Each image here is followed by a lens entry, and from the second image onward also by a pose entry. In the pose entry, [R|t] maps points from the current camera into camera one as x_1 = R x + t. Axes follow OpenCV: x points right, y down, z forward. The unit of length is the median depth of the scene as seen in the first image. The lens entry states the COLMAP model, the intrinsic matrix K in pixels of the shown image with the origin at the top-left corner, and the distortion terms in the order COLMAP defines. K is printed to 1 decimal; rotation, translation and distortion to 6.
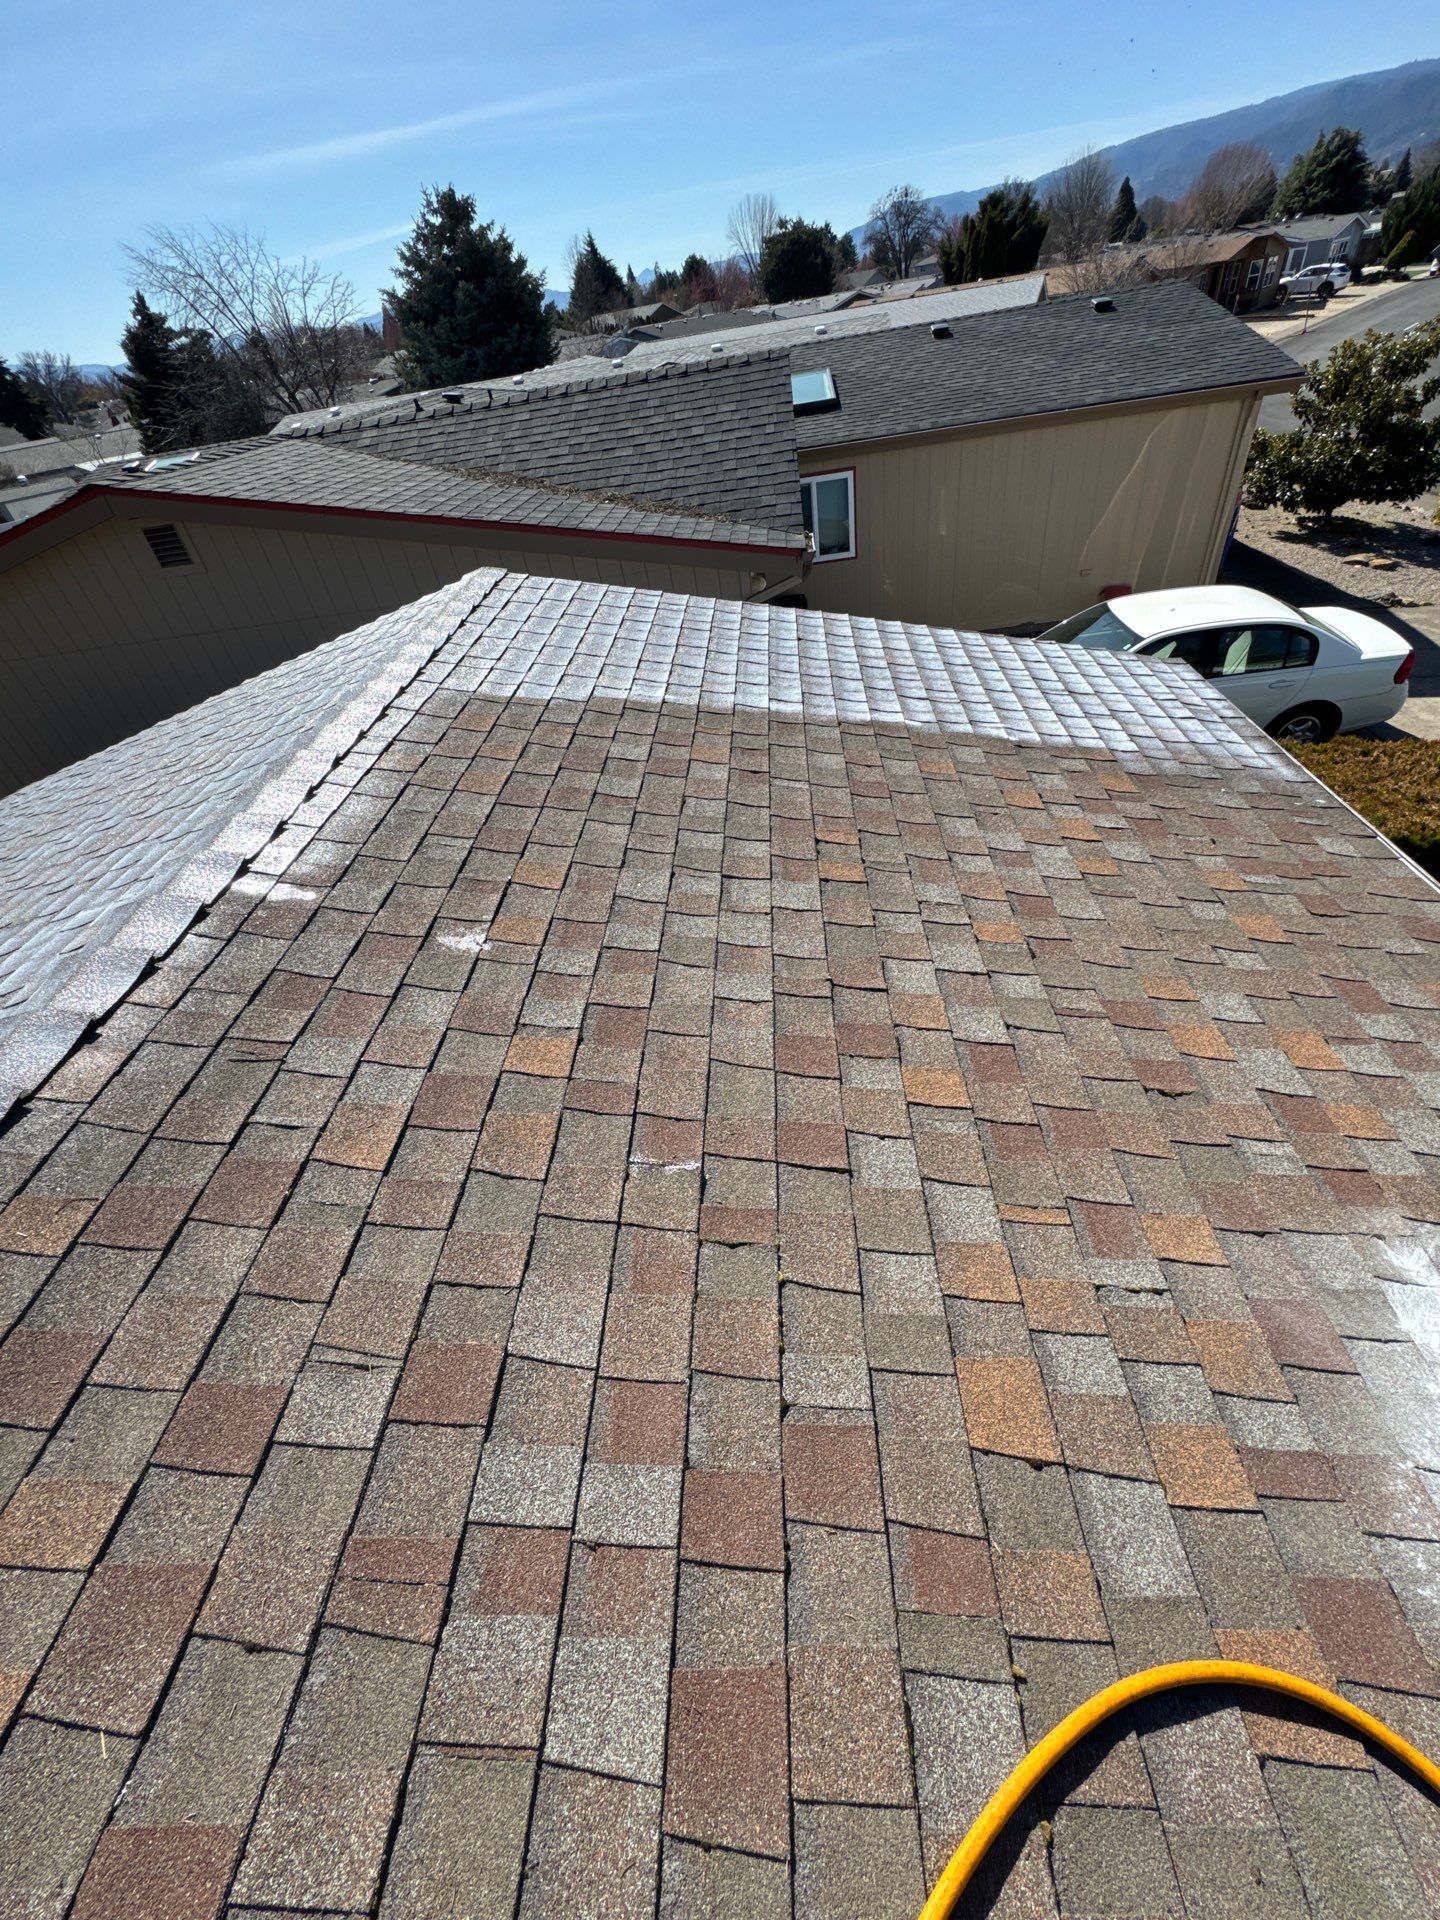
lens RADIAL K [[764.2, 0, 722.3], [0, 764.2, 958.2], [0, 0, 1]] dist [-0.003782, 0.000224]
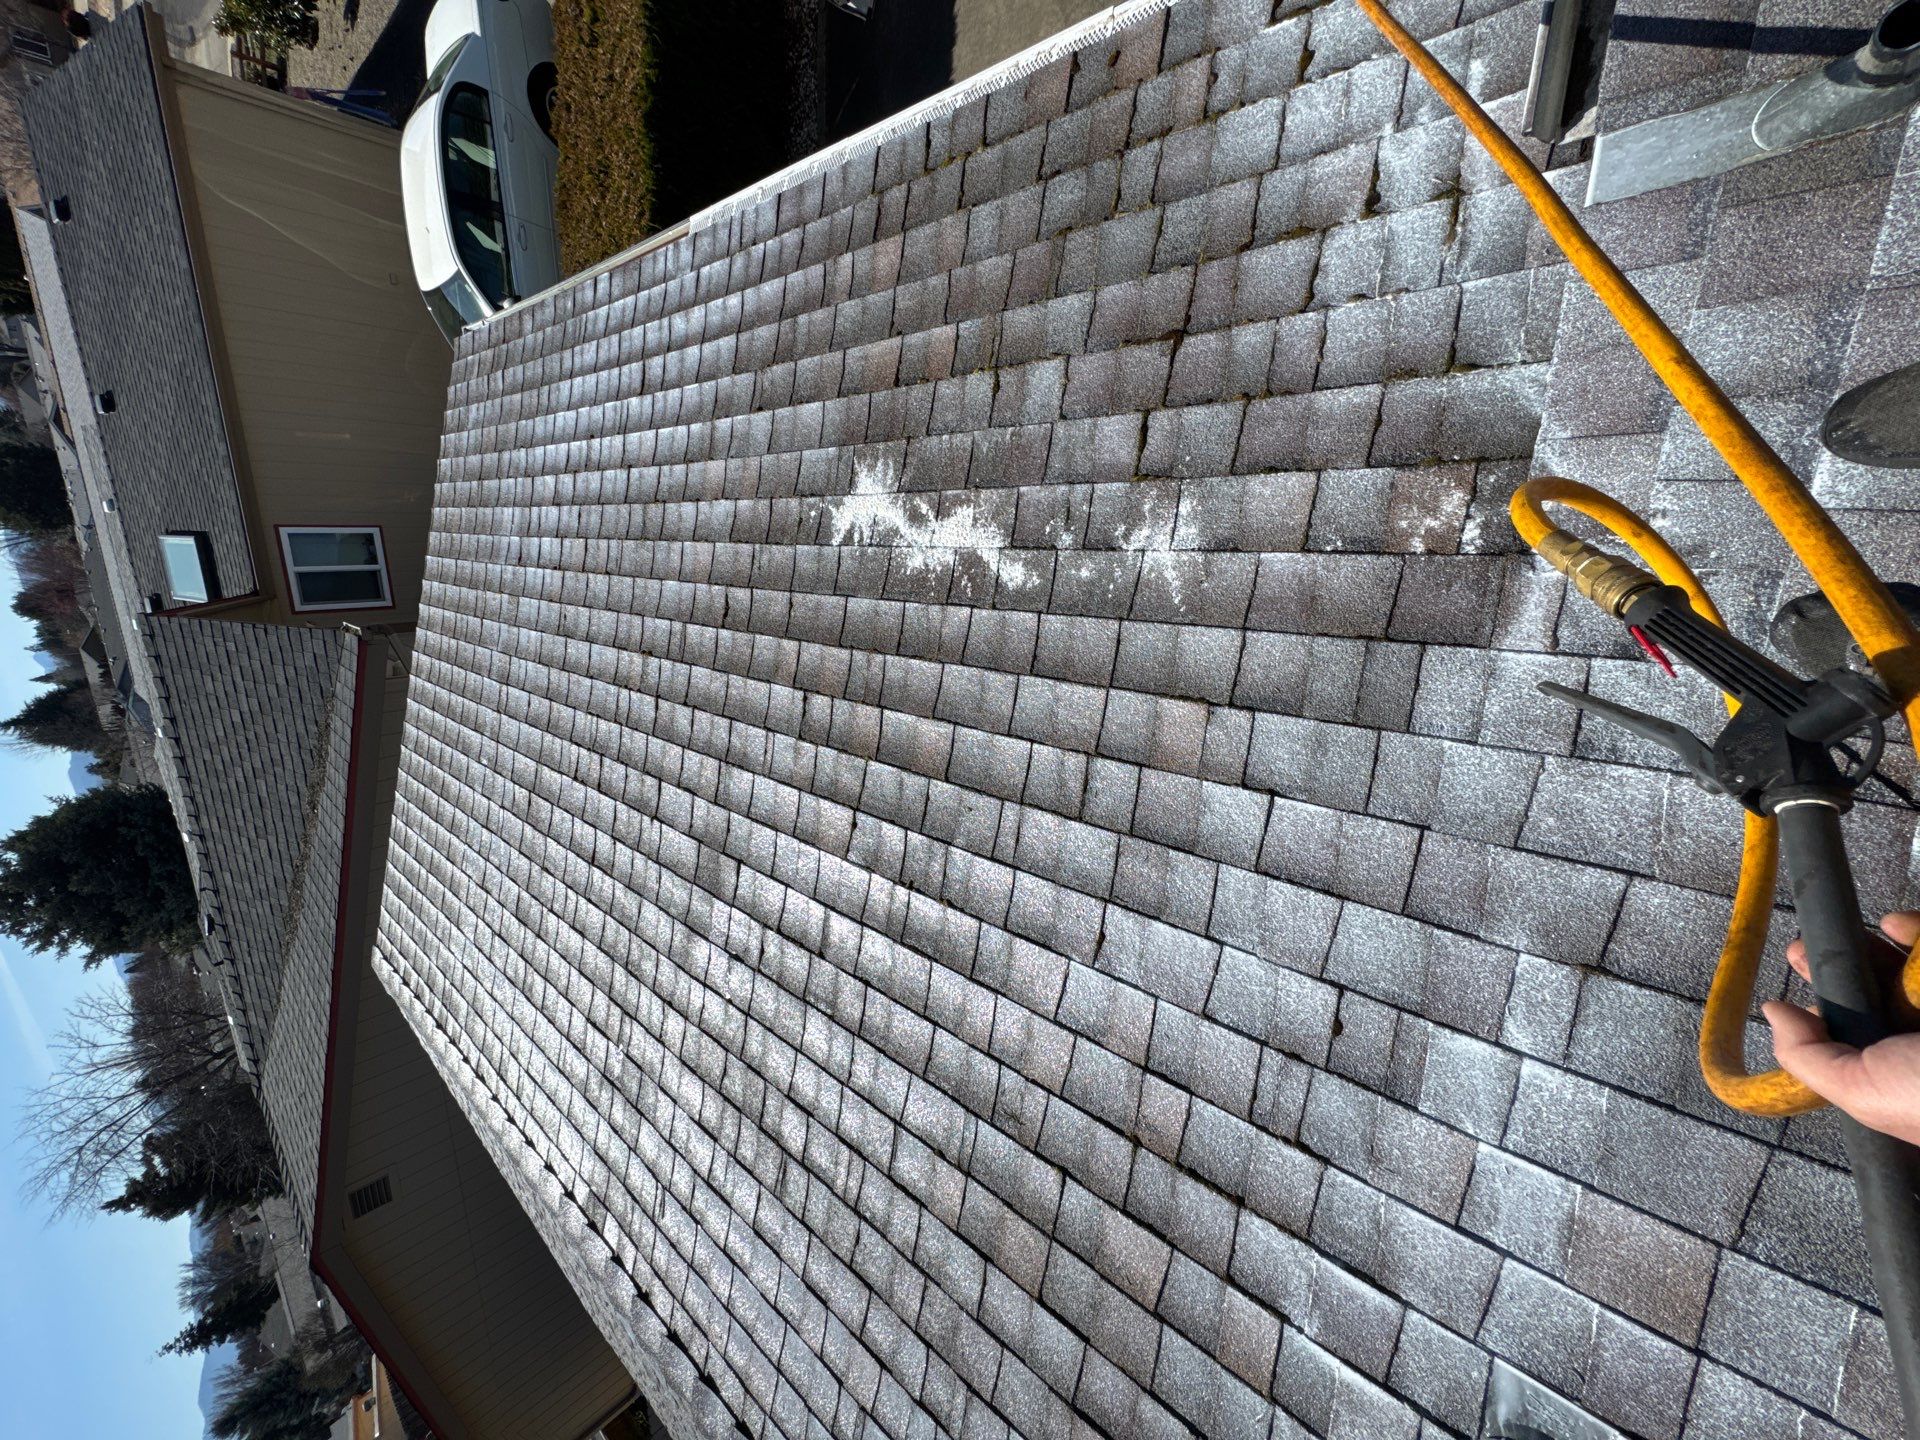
lens RADIAL K [[764.2, 0, 962.2], [0, 764.2, 714.7], [0, 0, 1]] dist [-0.003782, 0.000224]
pose [[0.067122, -0.991467, -0.111749, 0.444789], [0.987136, 0.049701, 0.151960, 0.313592], [-0.145109, -0.120511, 0.982049, -0.390766]]
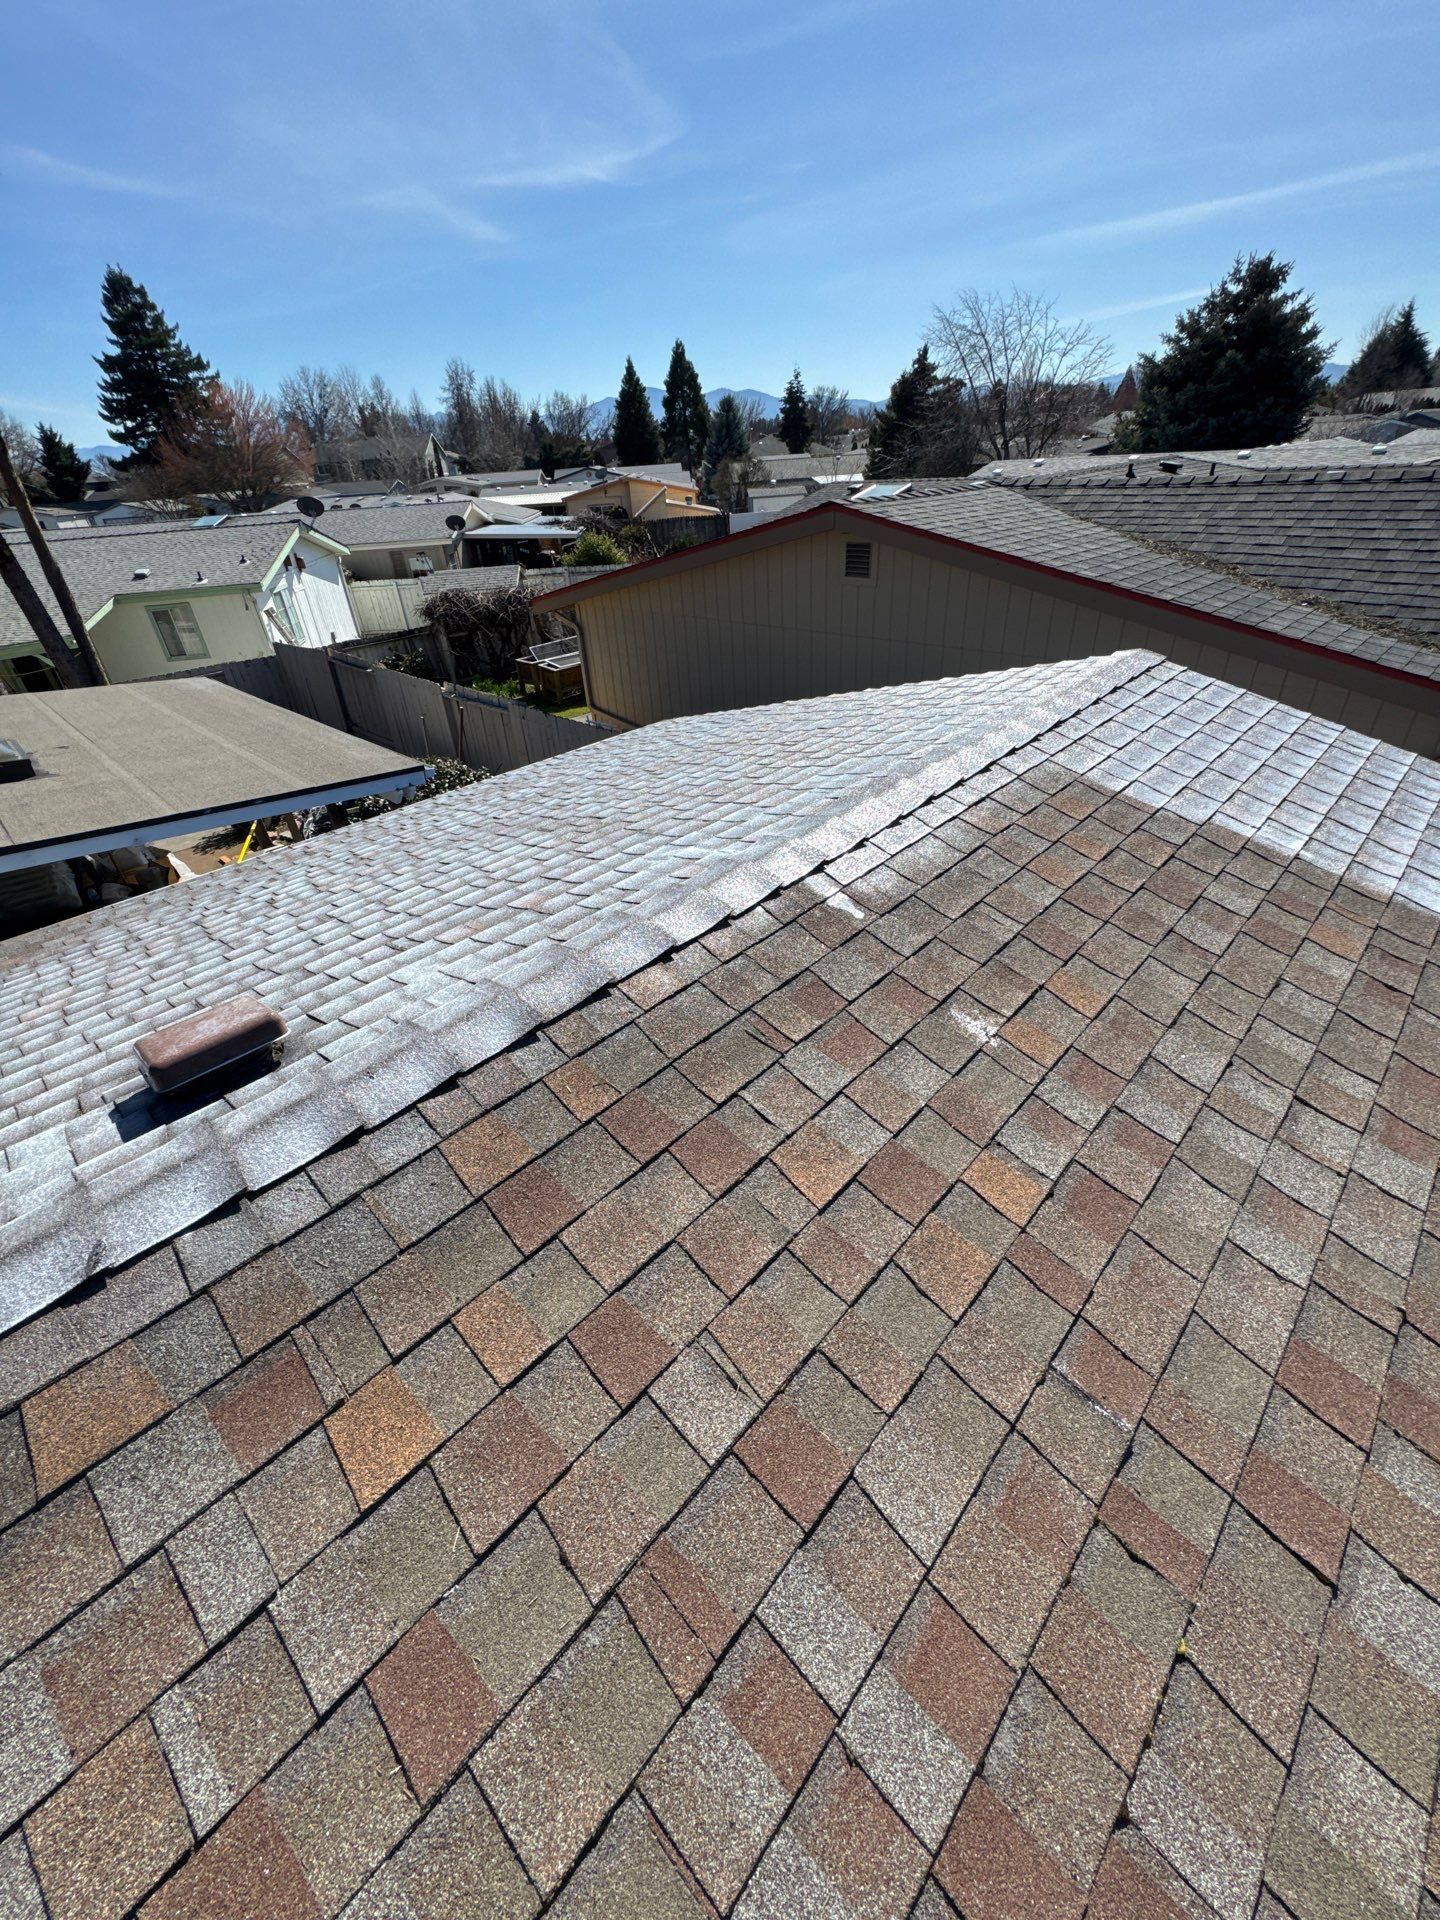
lens RADIAL K [[764.2, 0, 722.3], [0, 764.2, 958.0], [0, 0, 1]] dist [-0.003782, 0.000224]
pose [[0.747679, 0.439398, -0.497902, -0.109752], [-0.462354, 0.882647, 0.084636, -0.025712], [0.476660, 0.166926, 0.863094, 0.002868]]
